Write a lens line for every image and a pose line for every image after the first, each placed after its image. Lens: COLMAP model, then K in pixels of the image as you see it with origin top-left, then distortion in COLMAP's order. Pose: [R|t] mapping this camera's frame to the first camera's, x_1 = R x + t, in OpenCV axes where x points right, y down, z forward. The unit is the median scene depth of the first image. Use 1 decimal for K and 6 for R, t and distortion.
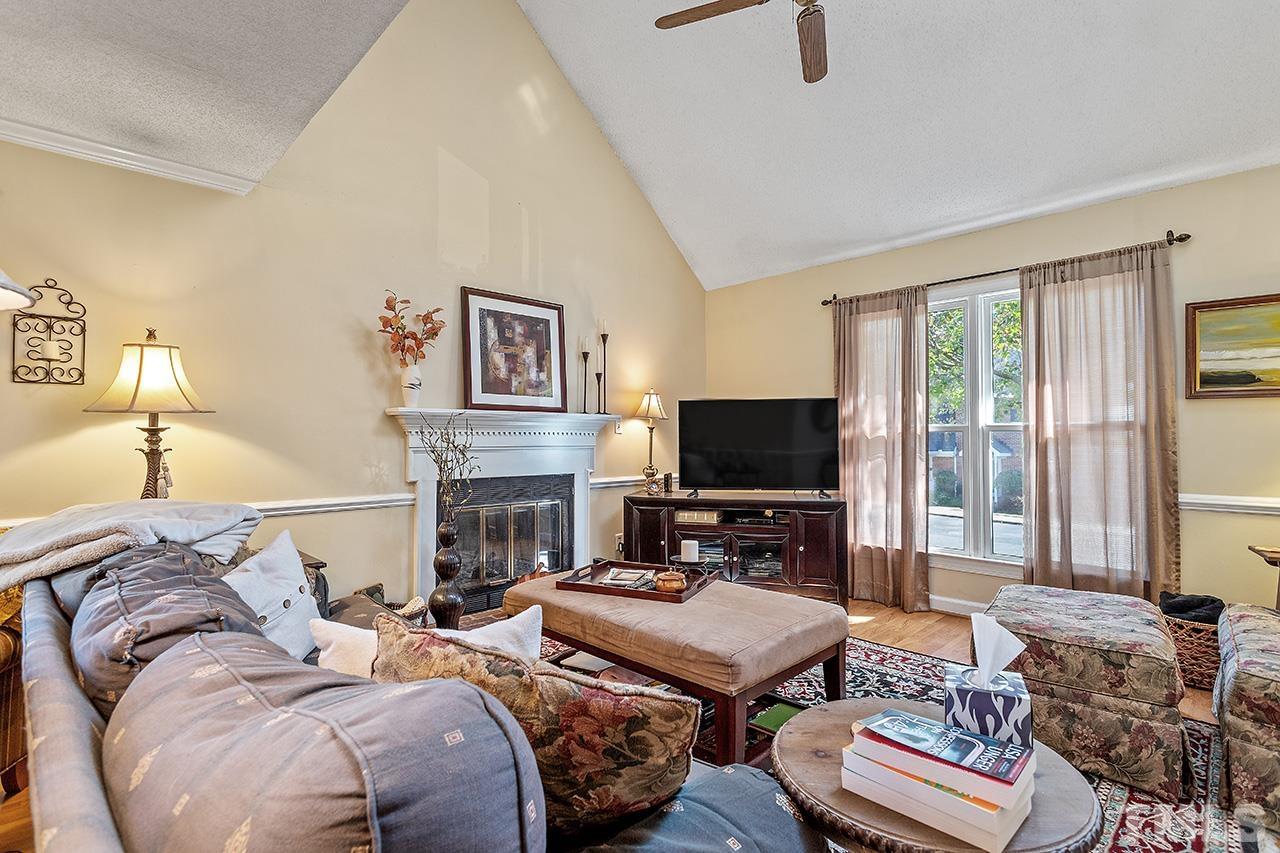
lens RADIAL K [[617.8, 0, 645.4], [0, 617.8, 423.8], [0, 0, 1]] dist [0.005653, 0.000410]
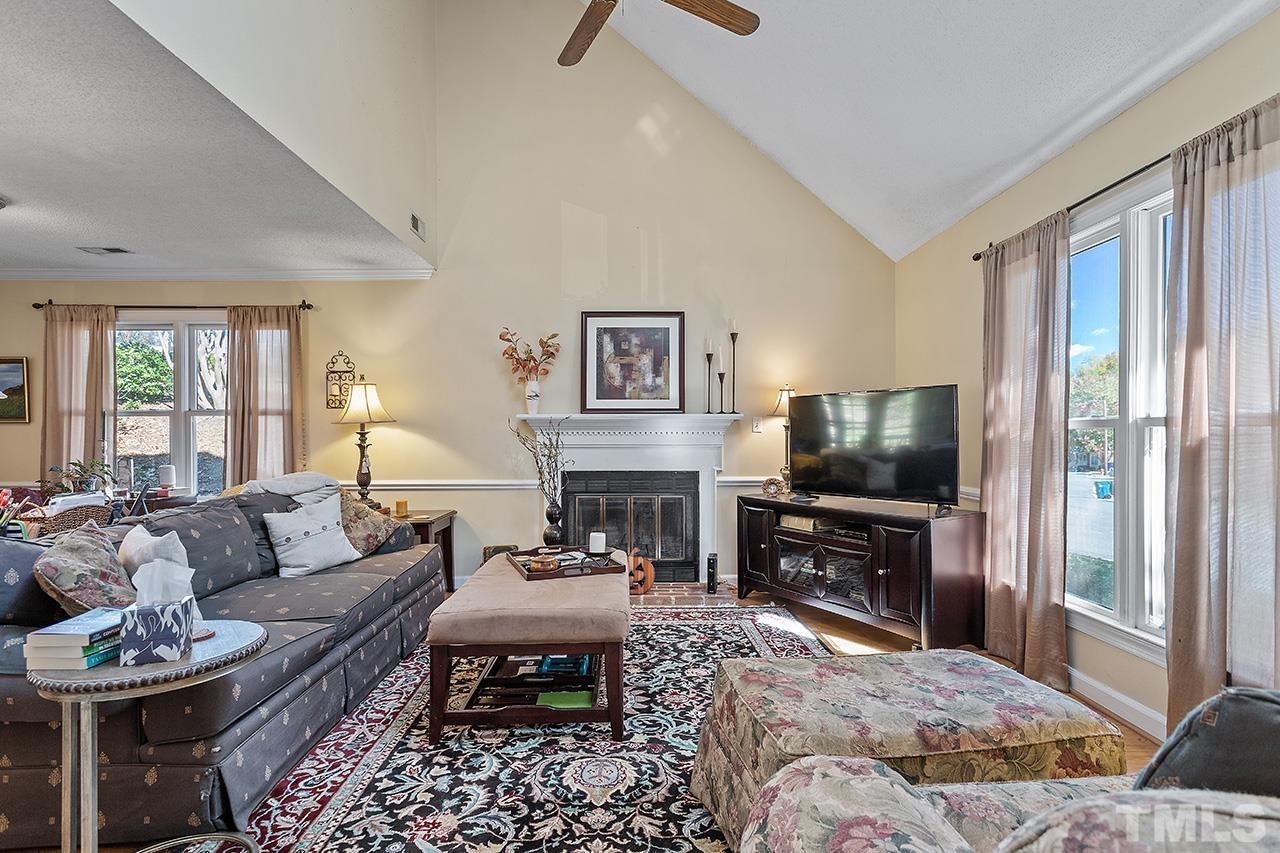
lens RADIAL K [[617.8, 0, 636.7], [0, 617.8, 441.4], [0, 0, 1]] dist [0.005653, 0.000410]
pose [[0.716222, 0.006846, -0.697839, 0.599958], [0.018238, 0.999427, 0.028524, -0.001216], [0.697635, -0.033157, 0.715686, 0.190350]]
